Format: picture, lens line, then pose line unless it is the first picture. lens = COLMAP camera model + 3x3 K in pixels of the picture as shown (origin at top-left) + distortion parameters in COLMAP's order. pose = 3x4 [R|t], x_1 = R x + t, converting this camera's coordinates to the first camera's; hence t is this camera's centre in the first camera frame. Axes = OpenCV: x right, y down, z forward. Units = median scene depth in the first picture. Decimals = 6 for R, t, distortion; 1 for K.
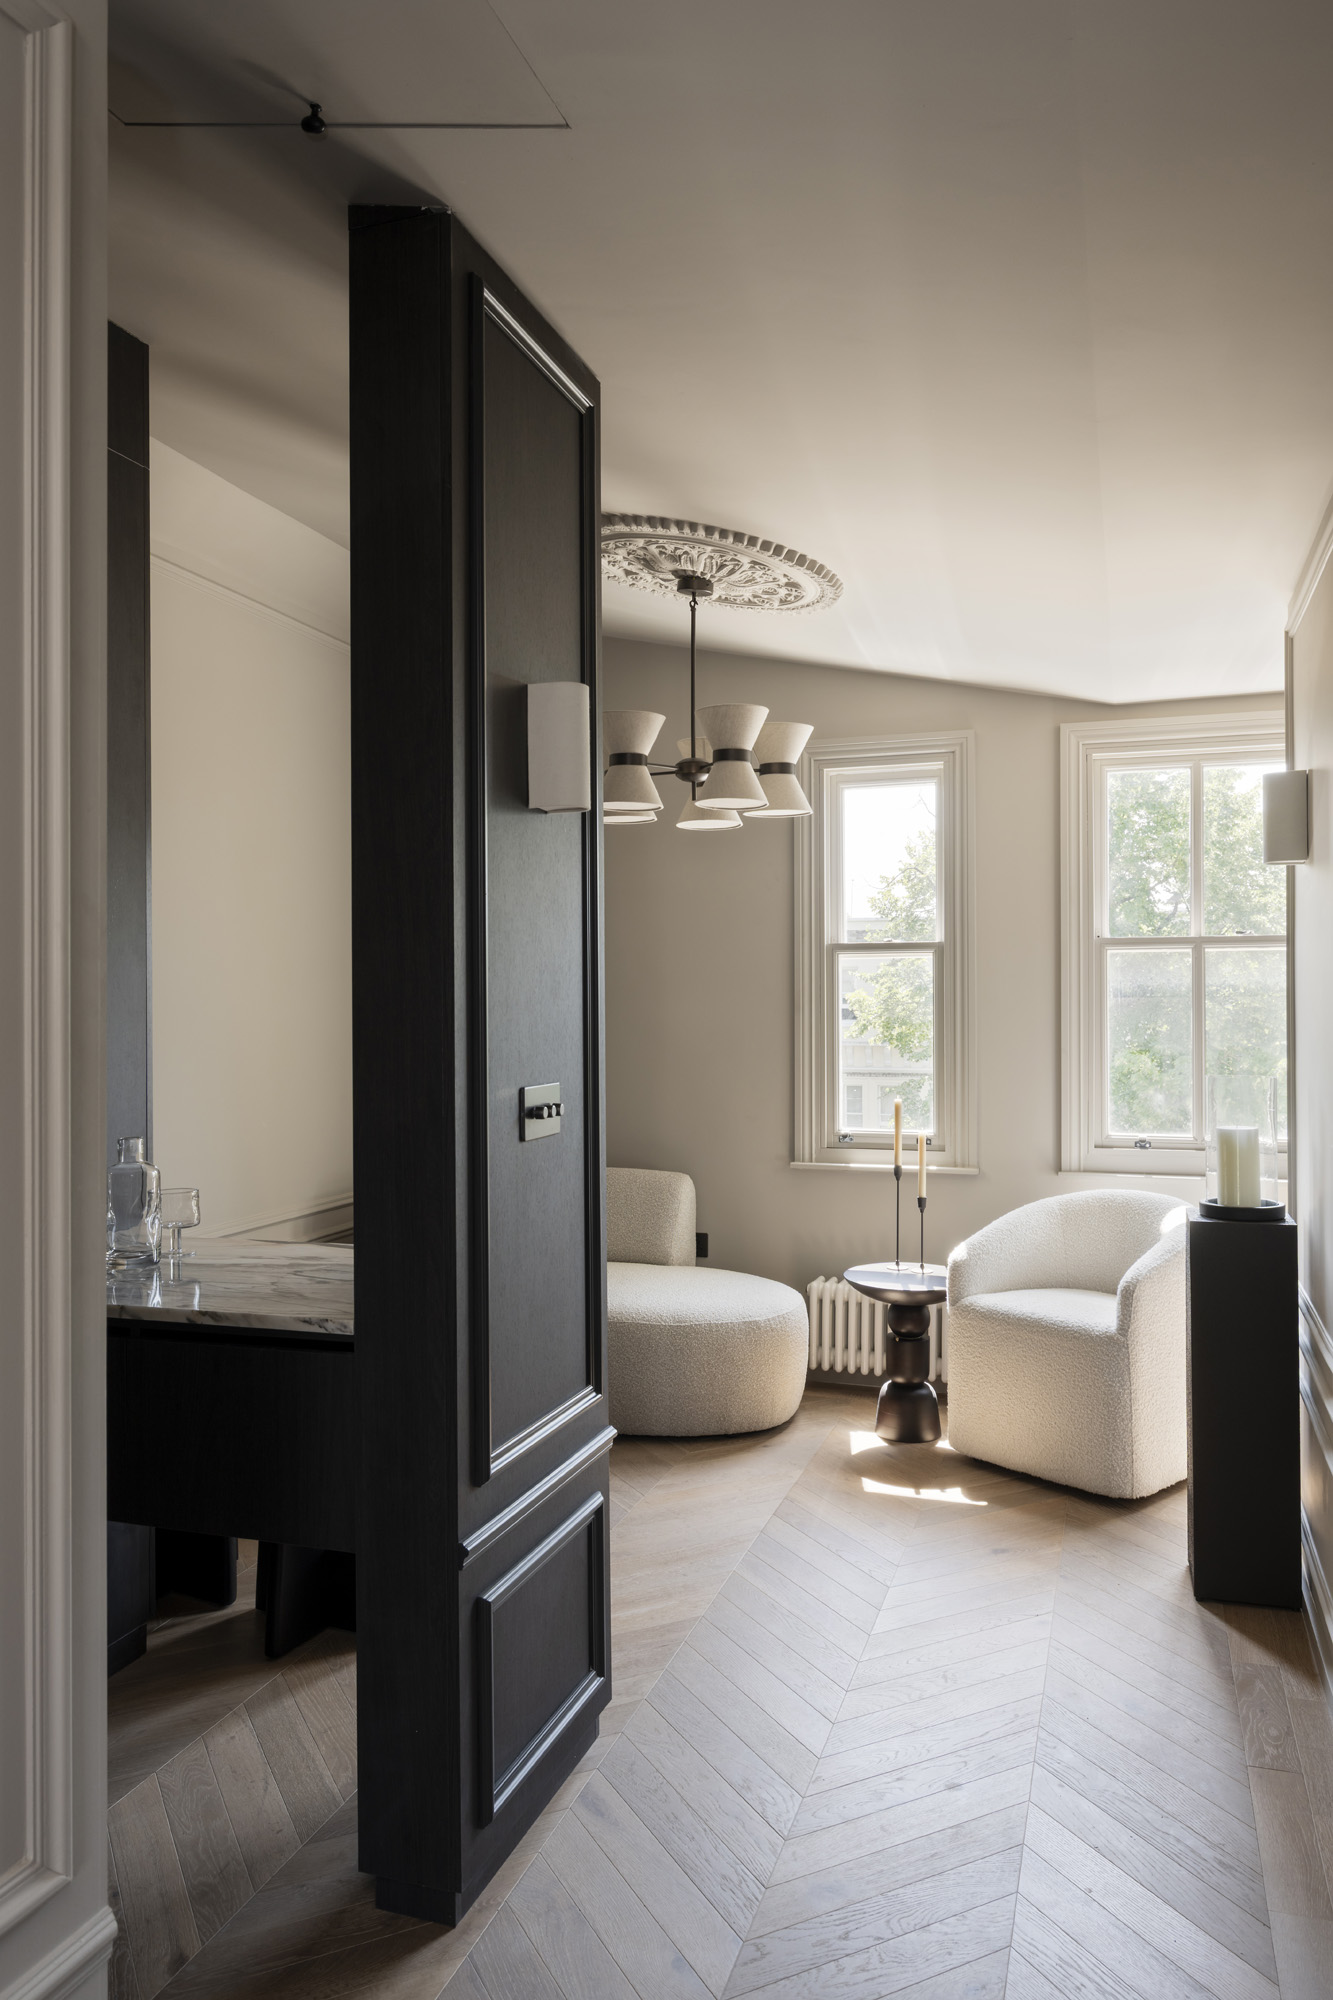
lens RADIAL K [[1514.7, 0, 666.5], [0, 1514.7, 1000.0], [0, 0, 1]] dist [-0.088182, -0.000211]
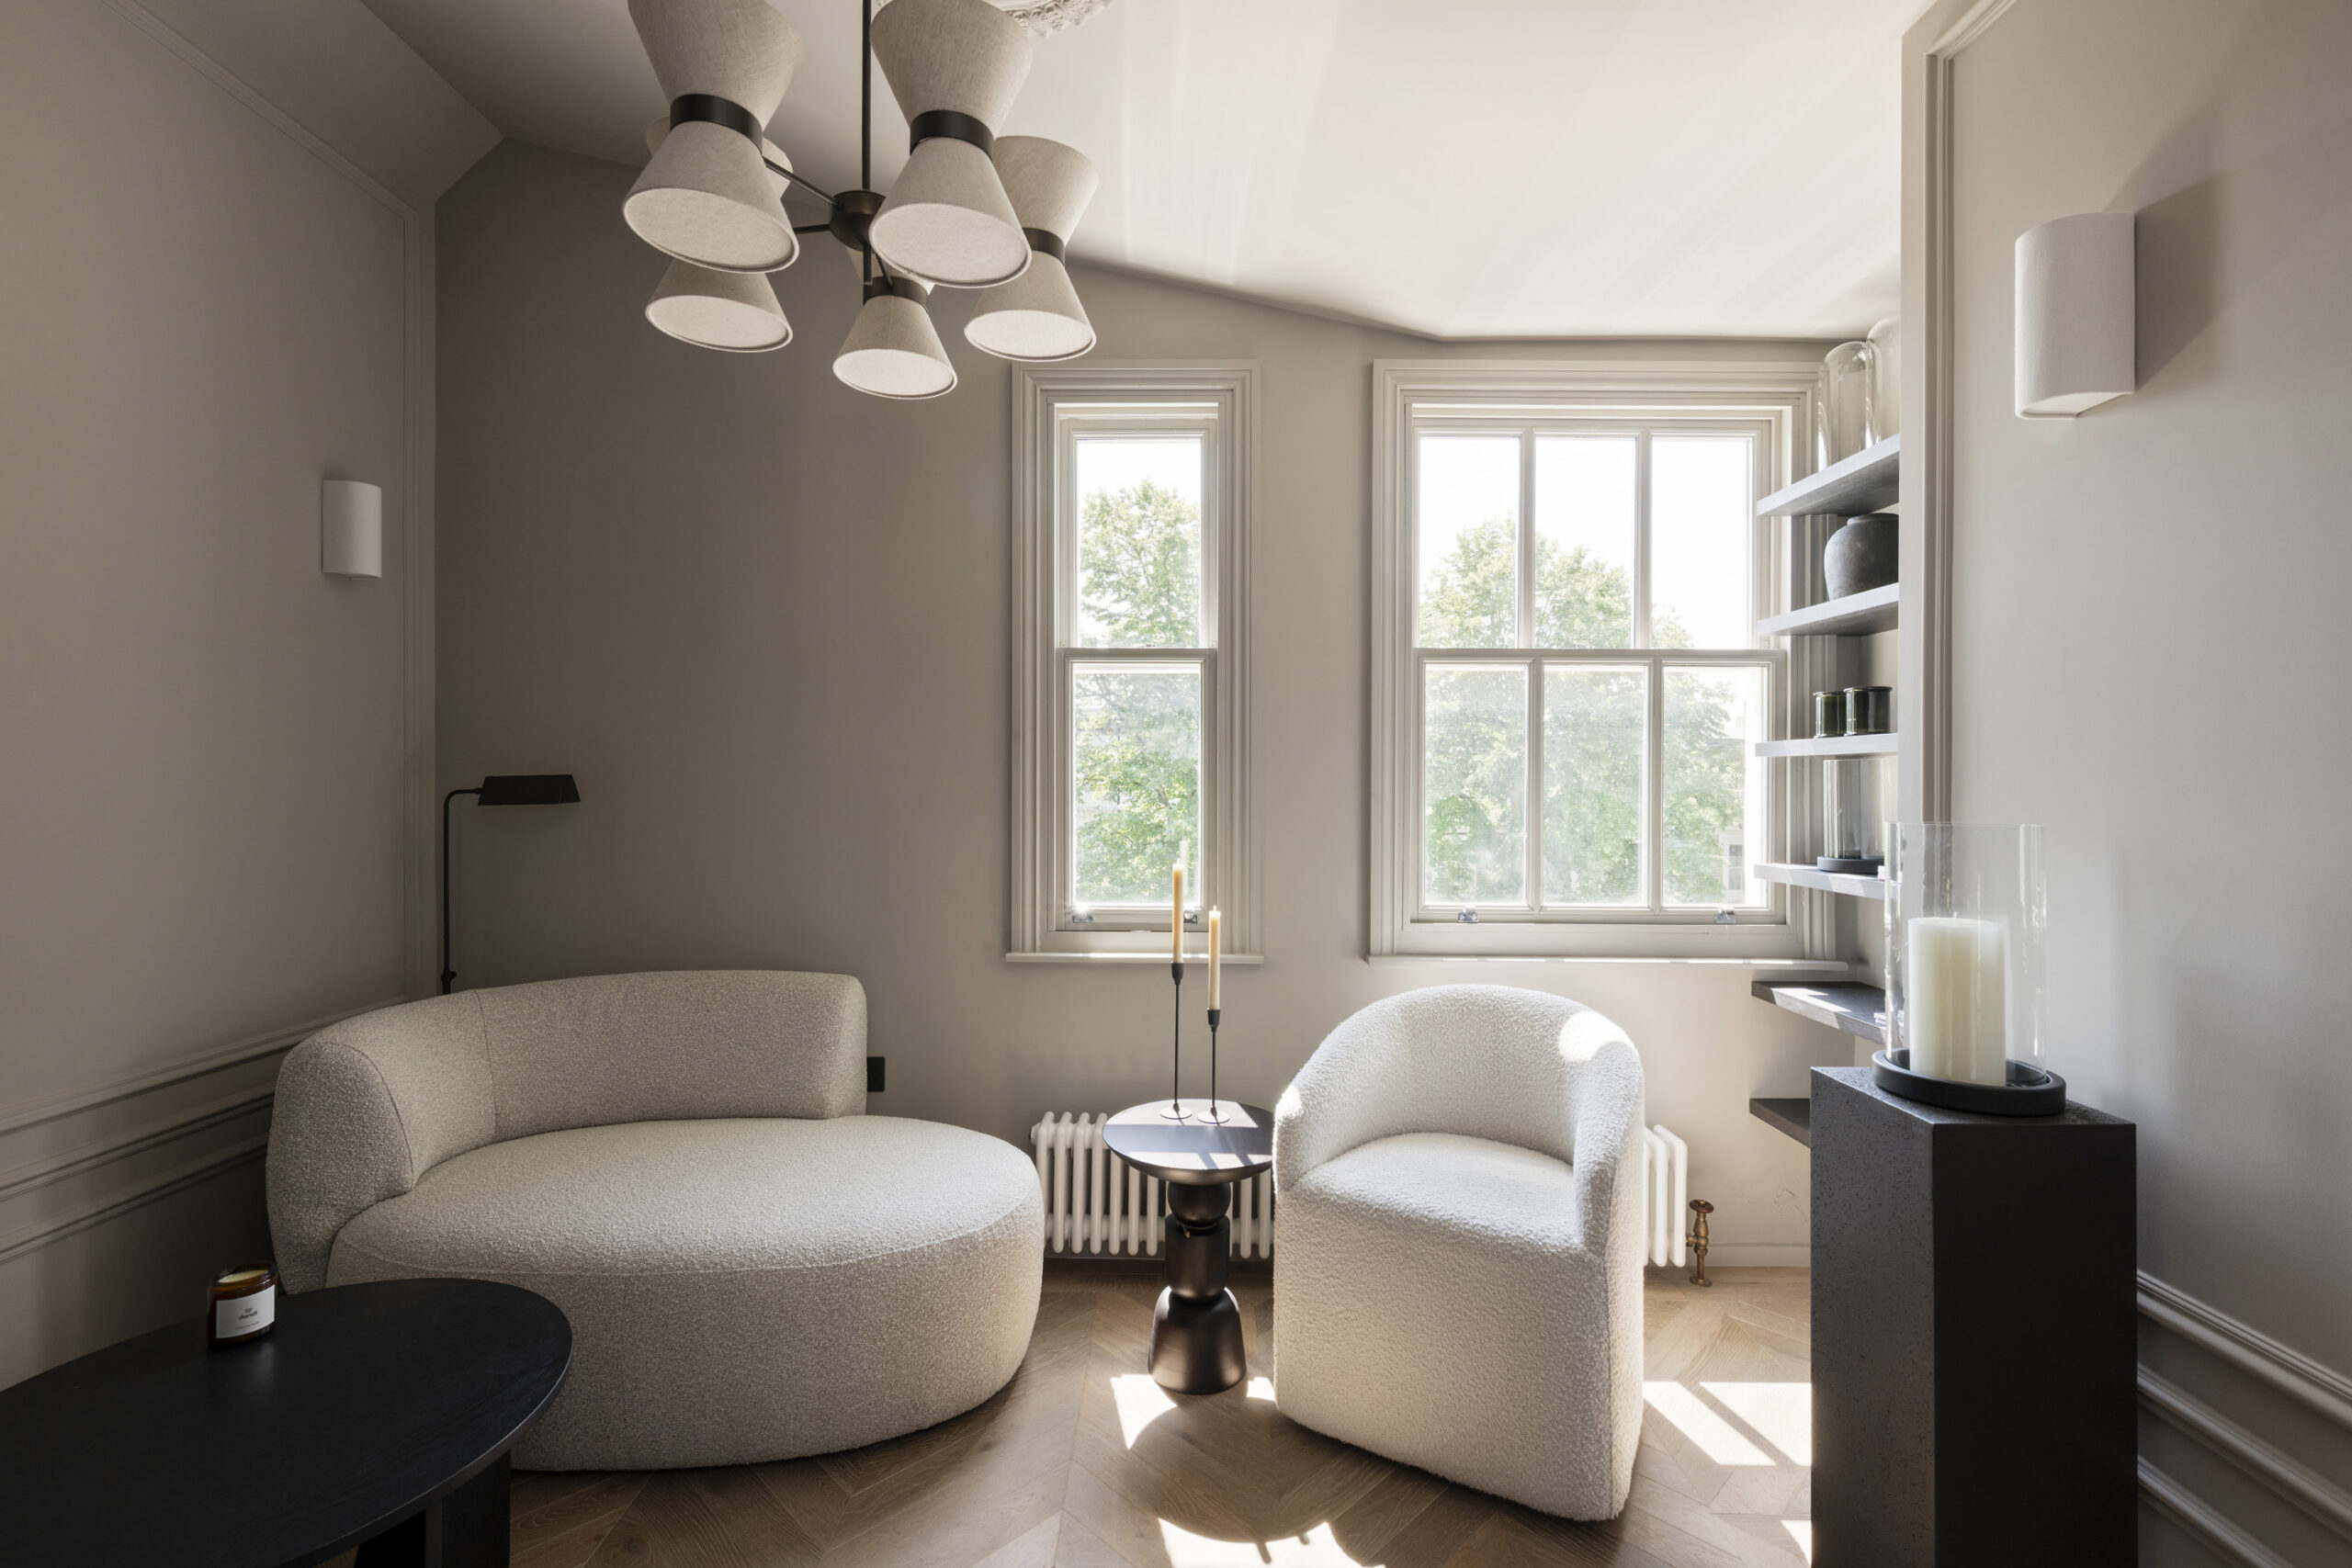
lens RADIAL K [[1153.8, 0, 1176.0], [0, 1153.8, 784.0], [0, 0, 1]] dist [-0.013078, 0.000007]
pose [[0.960681, 0.004000, 0.277626, 0.008816], [-0.005841, 0.999966, 0.005804, 0.025412], [-0.277593, -0.007197, 0.960672, 0.474631]]
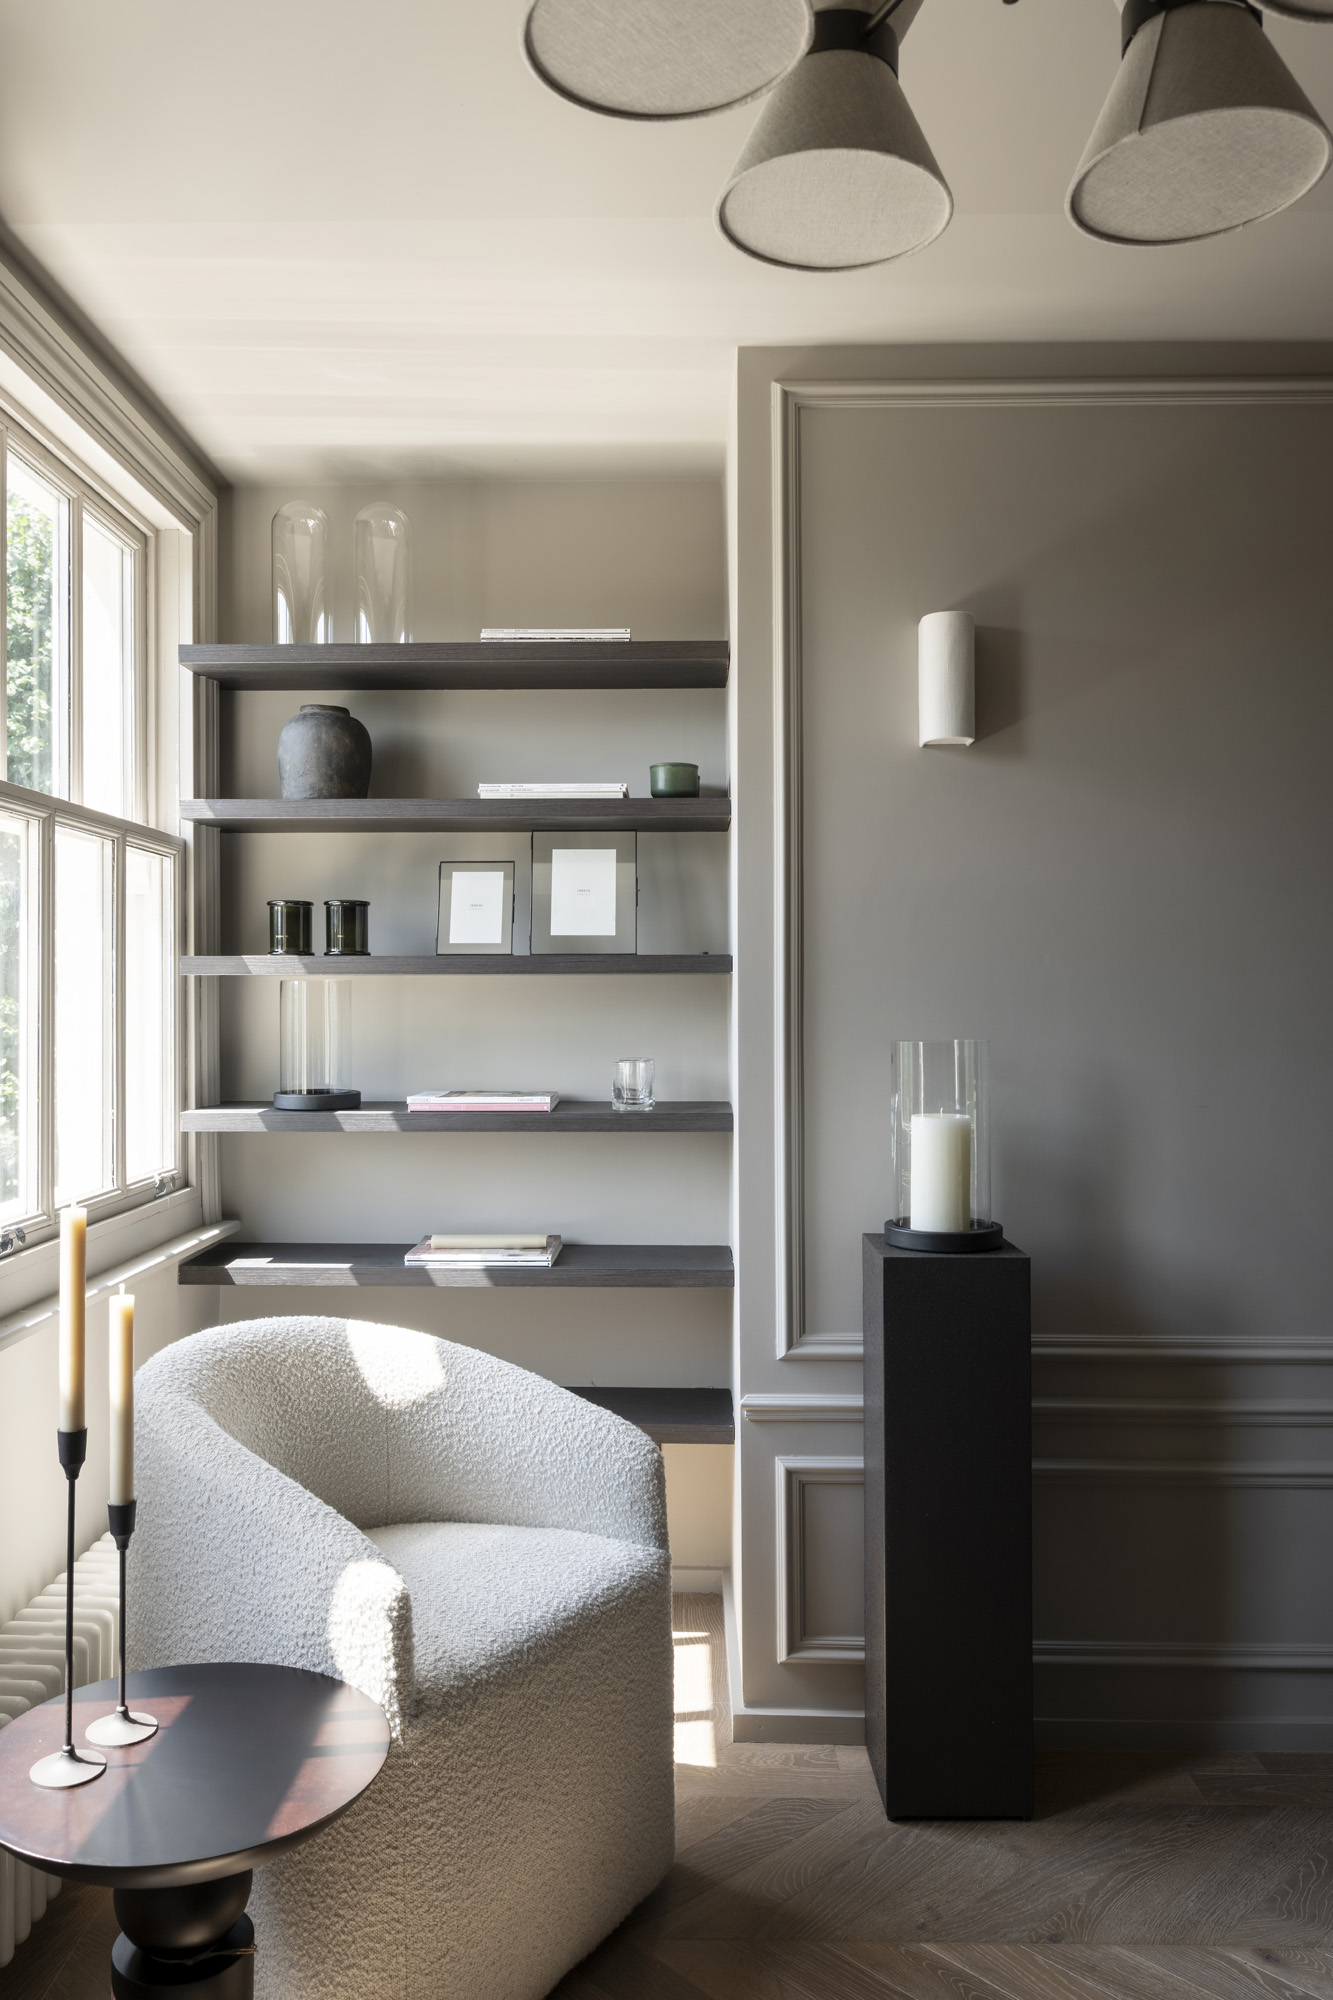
lens RADIAL K [[1510.9, 0, 666.5], [0, 1510.9, 1000.0], [0, 0, 1]] dist [0.000047, 0.000211]
pose [[-0.288062, -0.008190, 0.957577, -0.161104], [-0.005605, 0.999961, 0.006866, 0.018054], [-0.957595, -0.003389, -0.288097, 0.900500]]
